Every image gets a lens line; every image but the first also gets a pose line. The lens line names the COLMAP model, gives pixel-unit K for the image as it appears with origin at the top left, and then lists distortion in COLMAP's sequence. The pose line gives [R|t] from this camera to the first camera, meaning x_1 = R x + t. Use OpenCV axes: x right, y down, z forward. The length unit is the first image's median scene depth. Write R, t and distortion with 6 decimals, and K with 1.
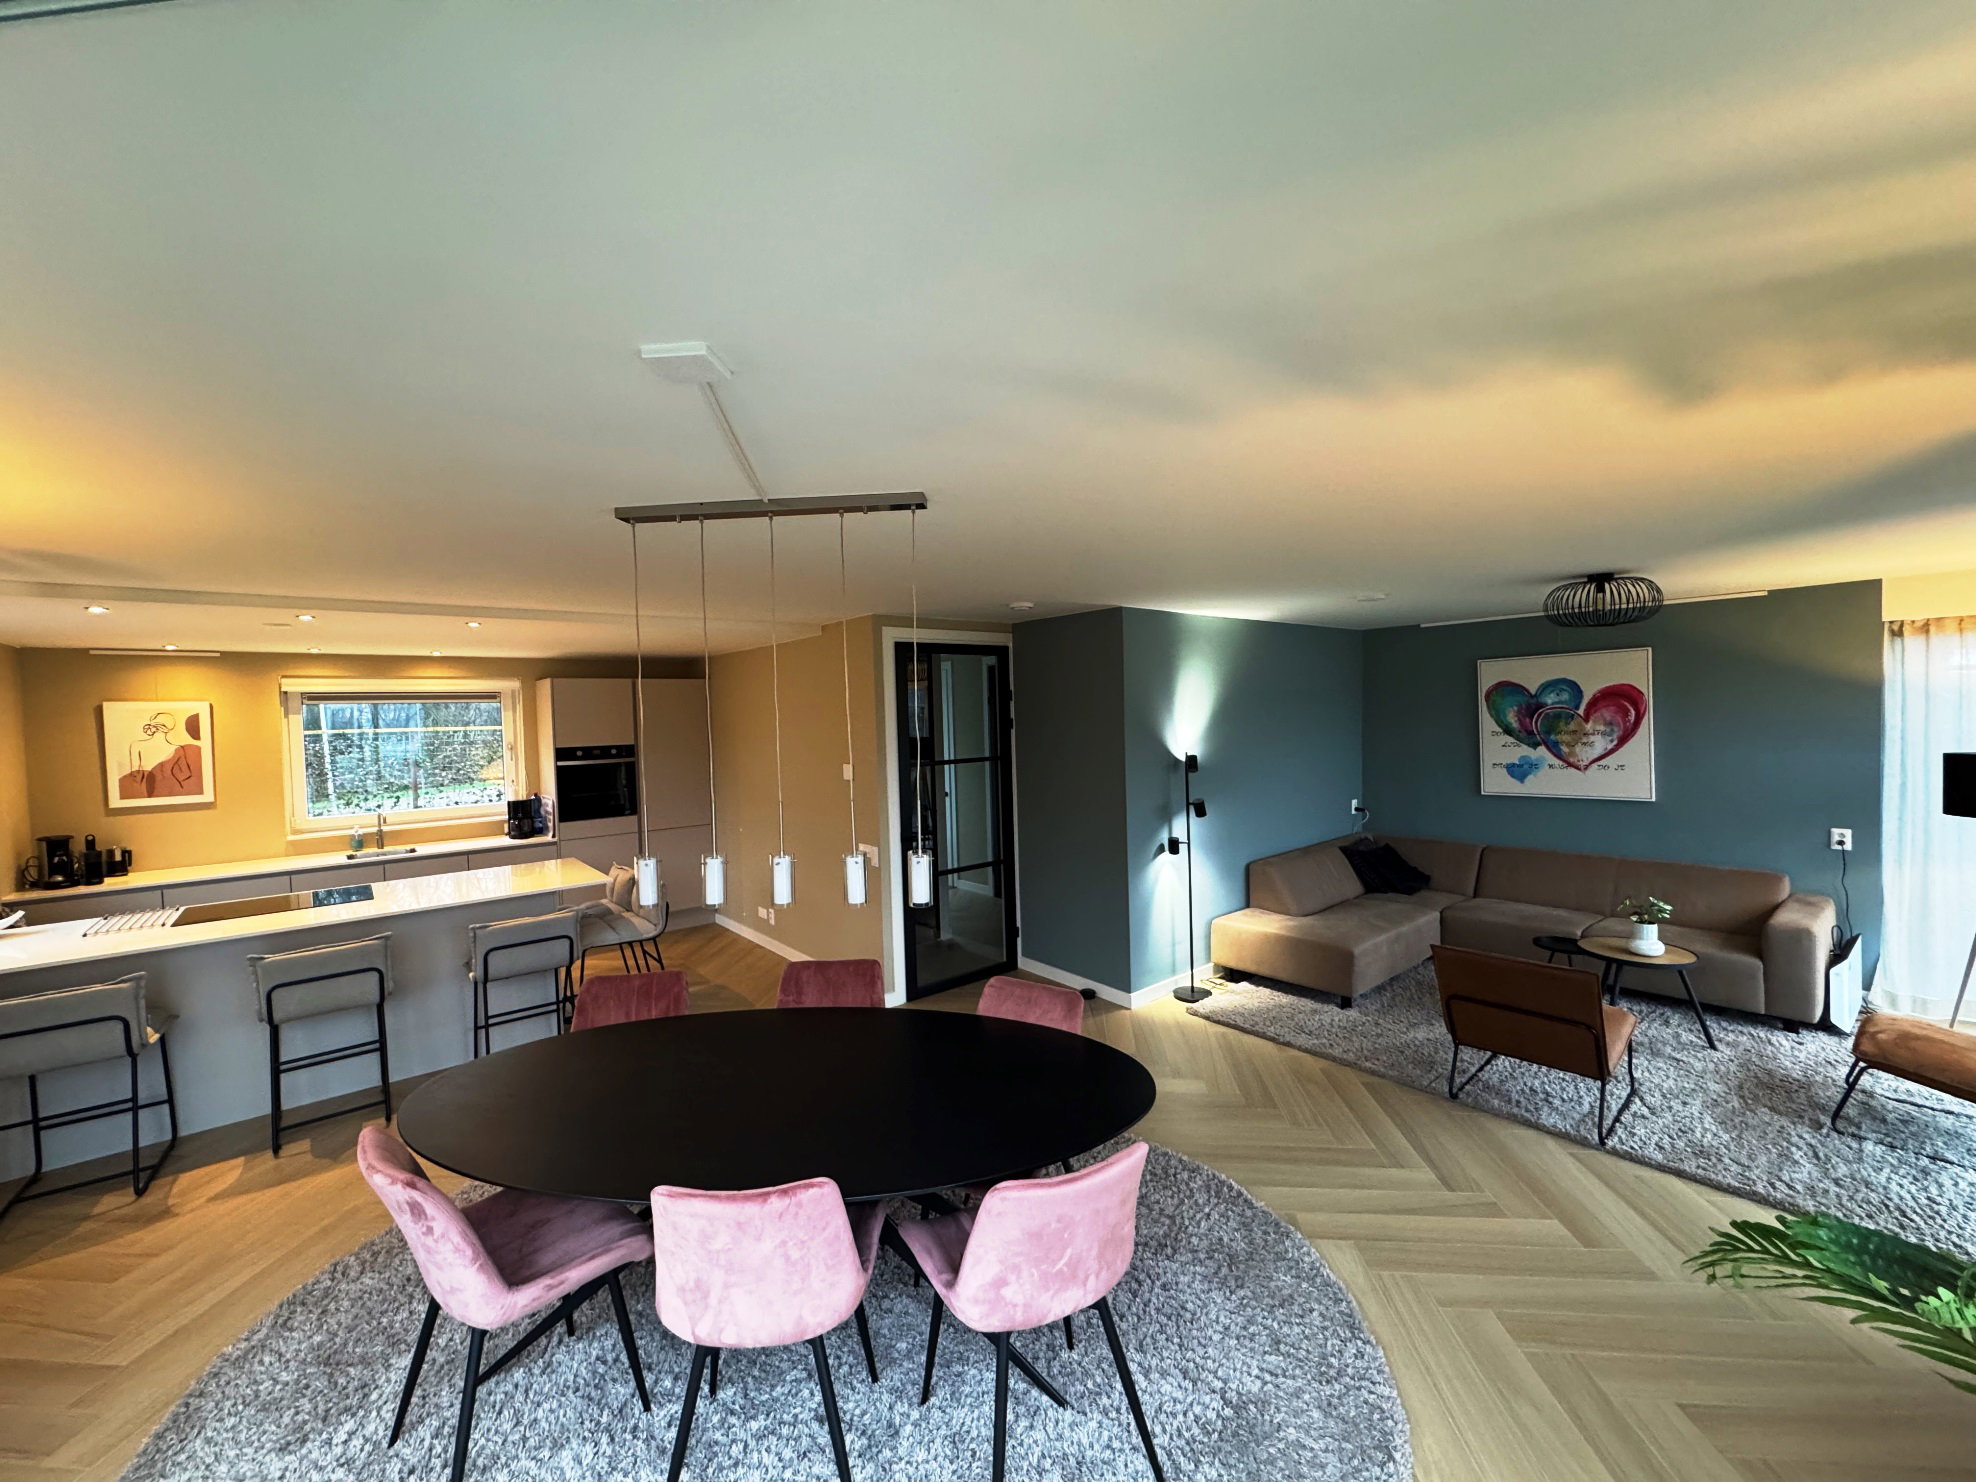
lens RADIAL K [[786.6, 0, 988.0], [0, 786.6, 741.0], [0, 0, 1]] dist [-0.000508, -0.000174]
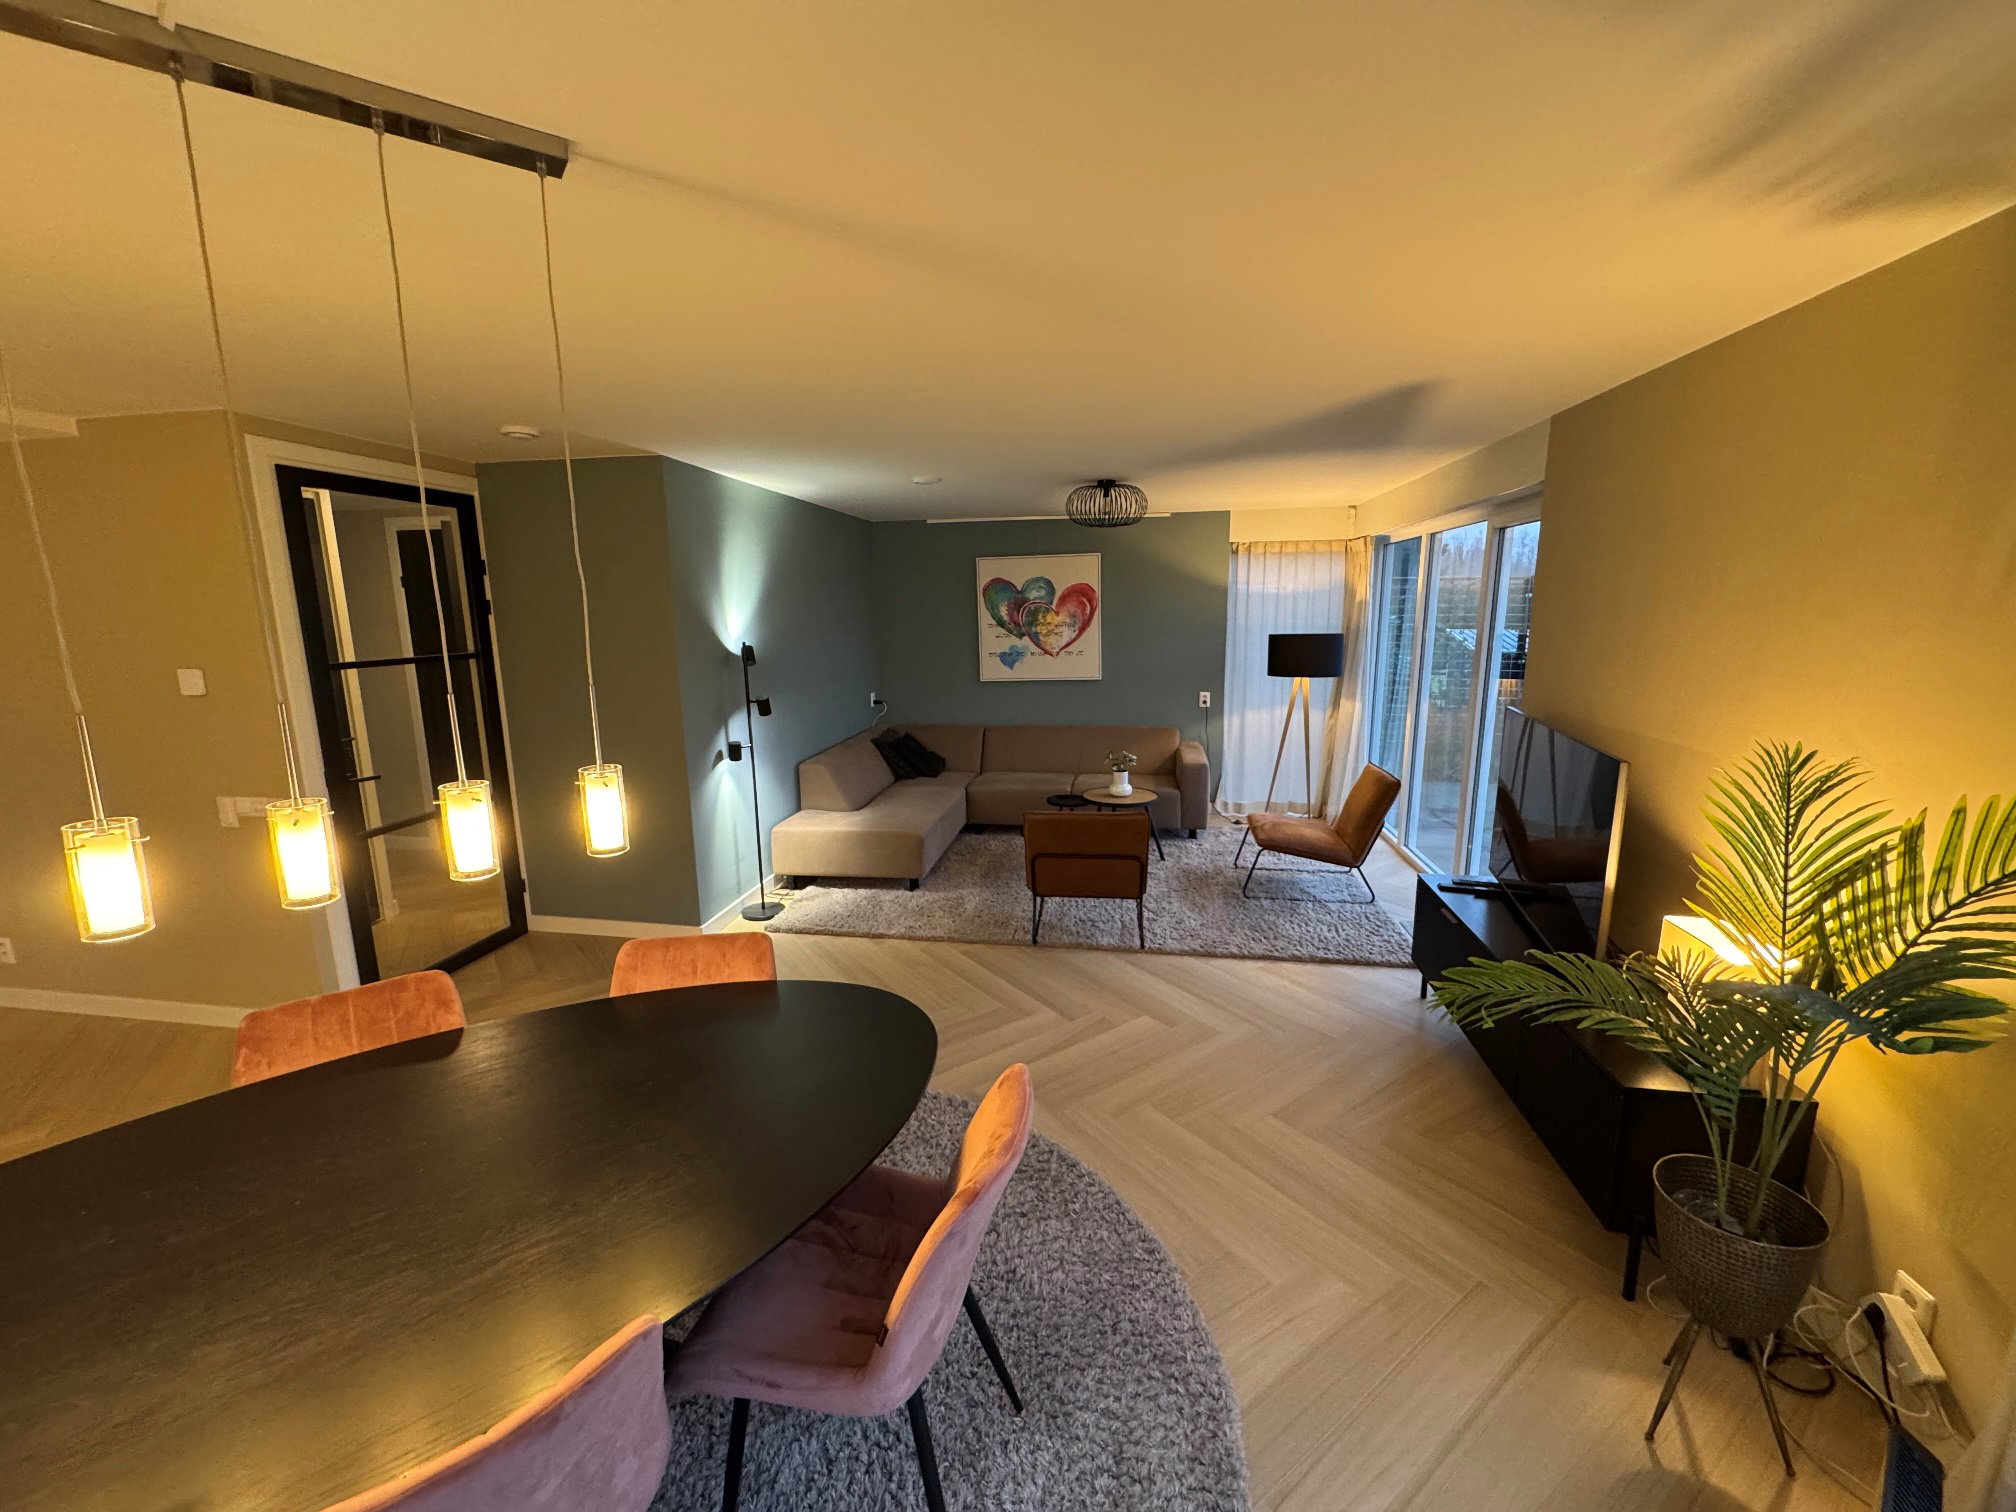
lens RADIAL K [[801.6, 0, 1008.0], [0, 801.6, 756.0], [0, 0, 1]] dist [-0.000781, 0.000045]
pose [[0.752951, -0.101959, 0.650130, -0.112558], [0.014661, 0.990278, 0.138325, 0.019460], [-0.657913, -0.094621, 0.747126, 0.136186]]
